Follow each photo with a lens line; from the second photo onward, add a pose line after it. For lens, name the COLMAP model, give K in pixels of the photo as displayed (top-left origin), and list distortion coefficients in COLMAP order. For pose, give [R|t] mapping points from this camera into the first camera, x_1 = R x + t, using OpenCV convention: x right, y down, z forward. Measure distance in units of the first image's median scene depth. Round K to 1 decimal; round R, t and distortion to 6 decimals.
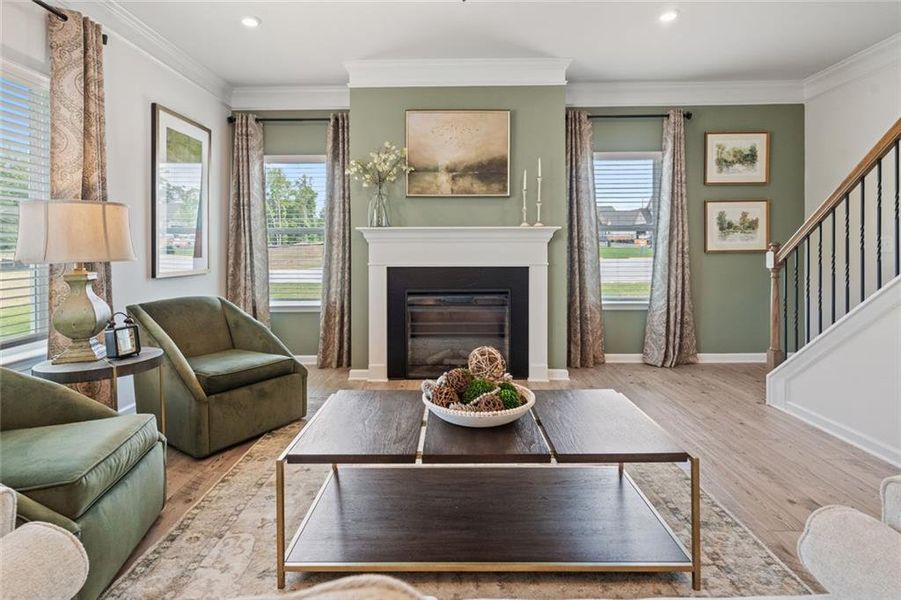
lens RADIAL K [[483.2, 0, 447.5], [0, 483.2, 254.8], [0, 0, 1]] dist [0.001347, 0.000287]
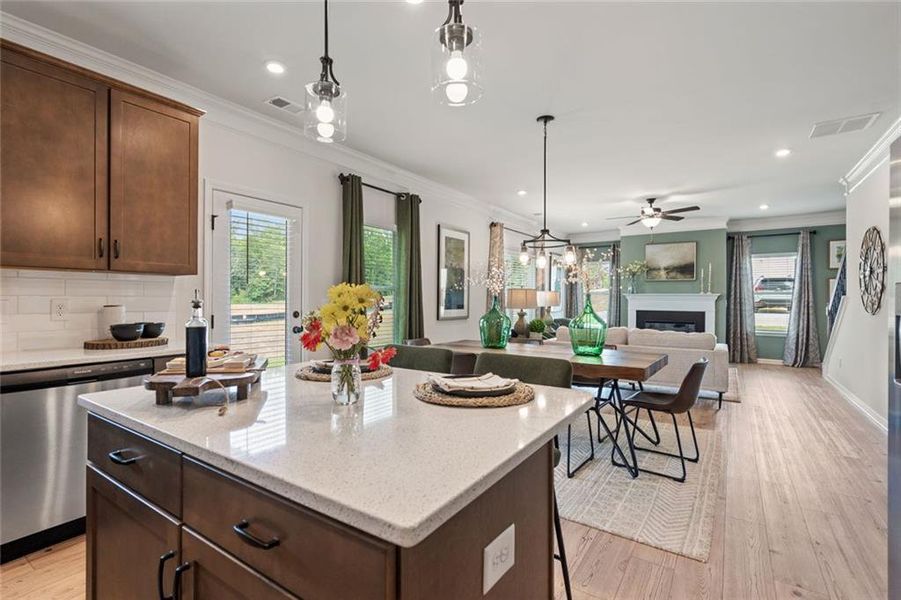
lens RADIAL K [[416.7, 0, 448.5], [0, 416.7, 297.2], [0, 0, 1]] dist [-0.007126, -0.000039]
pose [[0.839322, 0.008502, -0.543569, 0.205777], [-0.013509, 0.999895, -0.005220, -0.015431], [0.543467, 0.011725, 0.839348, -1.184083]]
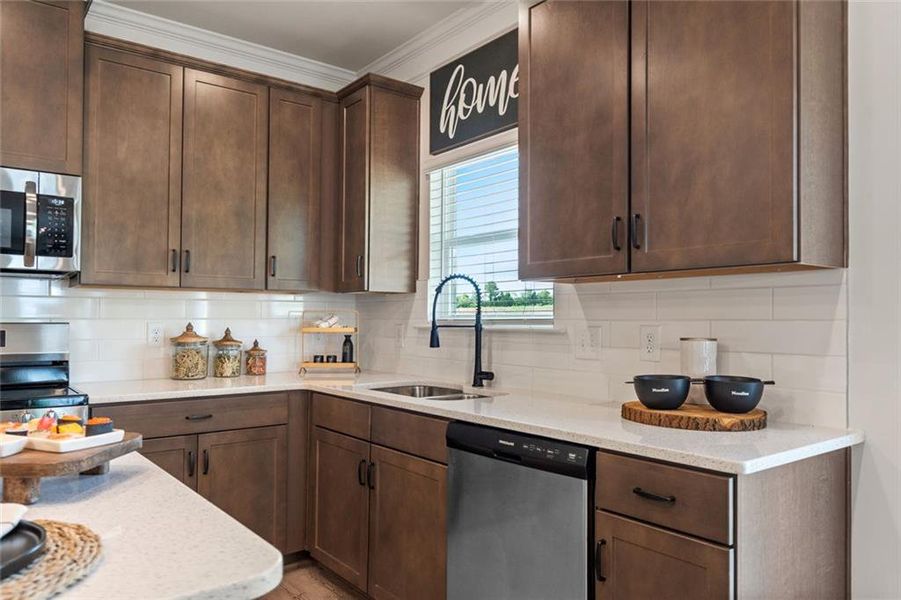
lens RADIAL K [[628.3, 0, 437.9], [0, 628.3, 317.3], [0, 0, 1]] dist [-0.002589, -0.000294]
pose [[-0.782850, 0.003782, -0.622199, -0.077161], [-0.000689, 0.999976, 0.006945, -0.019172], [0.622210, 0.005866, -0.782829, -0.714107]]
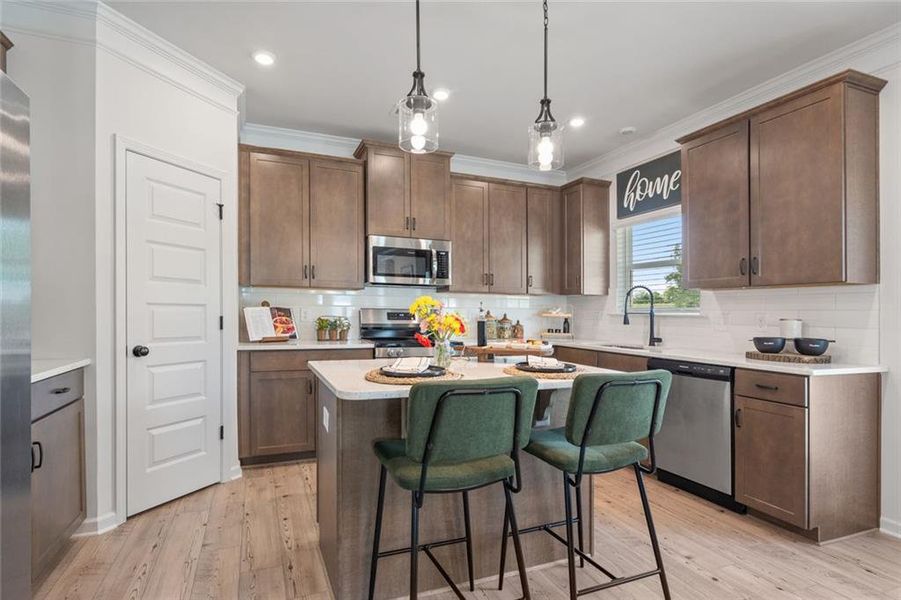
lens RADIAL K [[455.5, 0, 430.5], [0, 455.5, 304.5], [0, 0, 1]] dist [-0.000434, 0.000103]
pose [[-0.924869, -0.008623, -0.380188, 0.203311], [-0.006805, 0.999958, -0.006126, -0.014086], [0.380225, -0.003078, -0.924889, -0.553185]]
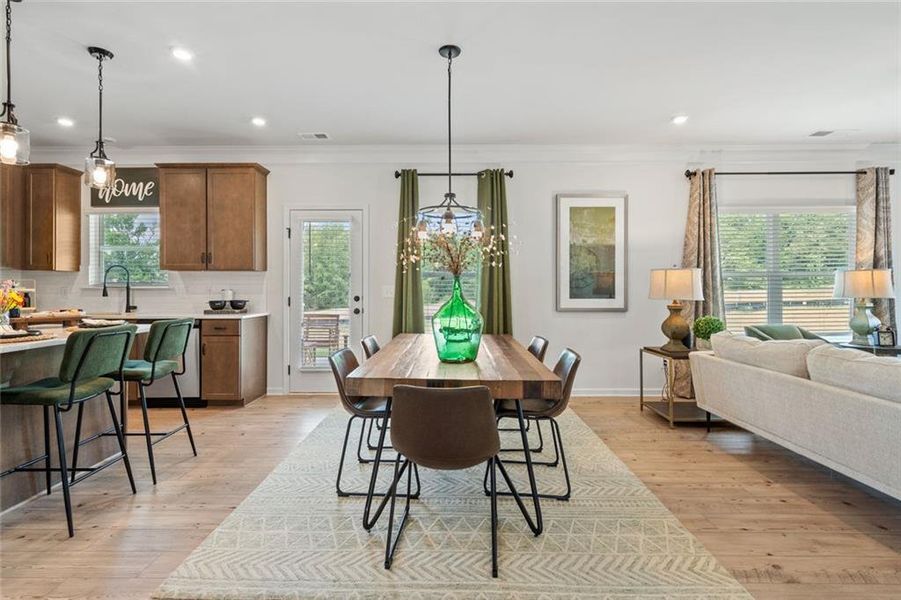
lens RADIAL K [[441.7, 0, 447.3], [0, 441.7, 285.5], [0, 0, 1]] dist [-0.000428, 0.000243]
pose [[0.021265, 0.006340, -0.999754, 0.580600], [-0.005796, 0.999964, 0.006218, -0.020943], [0.999757, 0.005662, 0.021301, -0.438478]]
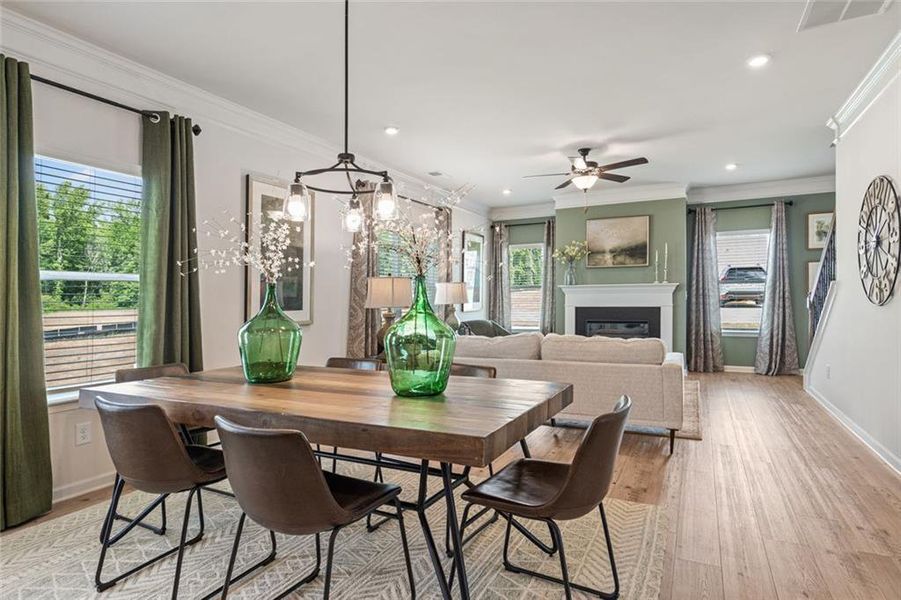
lens RADIAL K [[485.9, 0, 452.3], [0, 485.9, 305.9], [0, 0, 1]] dist [-0.002608, -0.000253]
pose [[0.902552, 0.002096, -0.430576, 0.231038], [0.004480, 0.999888, 0.014260, -0.006473], [0.430558, -0.014799, 0.902442, -0.808141]]
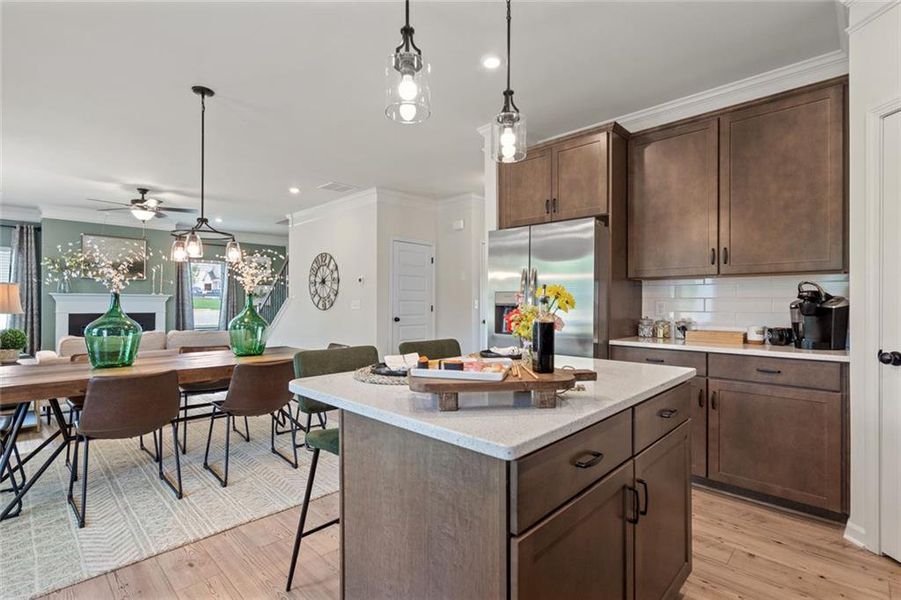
lens RADIAL K [[416.7, 0, 448.5], [0, 416.7, 297.2], [0, 0, 1]] dist [-0.007126, -0.000039]
pose [[0.680228, 0.016631, 0.732811, -0.288937], [-0.001528, 0.999773, -0.021271, -0.008329], [-0.732999, 0.013349, 0.680099, -1.174421]]
